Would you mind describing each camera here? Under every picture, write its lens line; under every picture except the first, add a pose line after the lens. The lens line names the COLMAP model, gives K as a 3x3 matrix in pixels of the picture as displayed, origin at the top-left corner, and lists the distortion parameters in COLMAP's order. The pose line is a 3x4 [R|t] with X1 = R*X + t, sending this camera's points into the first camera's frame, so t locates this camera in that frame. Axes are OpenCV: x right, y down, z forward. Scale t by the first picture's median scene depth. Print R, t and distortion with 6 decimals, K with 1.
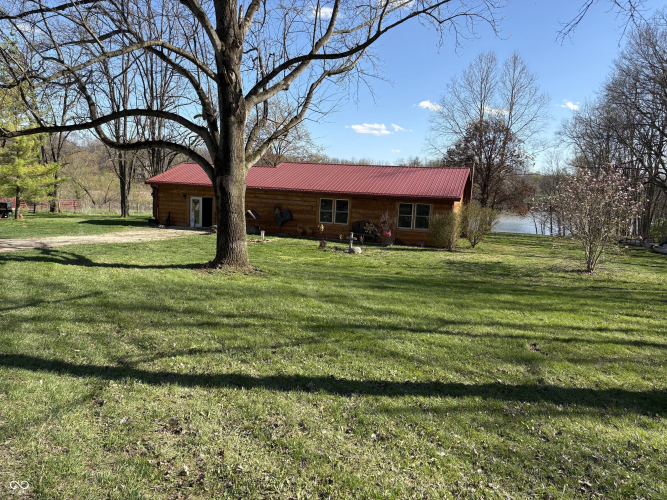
lens RADIAL K [[510.6, 0, 332.6], [0, 510.6, 260.5], [0, 0, 1]] dist [0.083932, -0.074073]
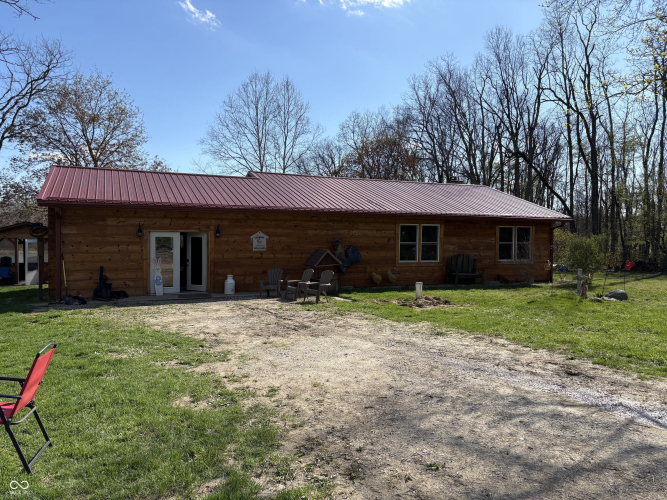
lens RADIAL K [[510.6, 0, 332.6], [0, 510.6, 260.5], [0, 0, 1]] dist [0.083932, -0.074073]
pose [[0.735757, -0.075066, 0.673072, -0.514391], [0.125481, 0.991740, -0.026561, -0.070153], [-0.665519, 0.104000, 0.739099, 0.585776]]
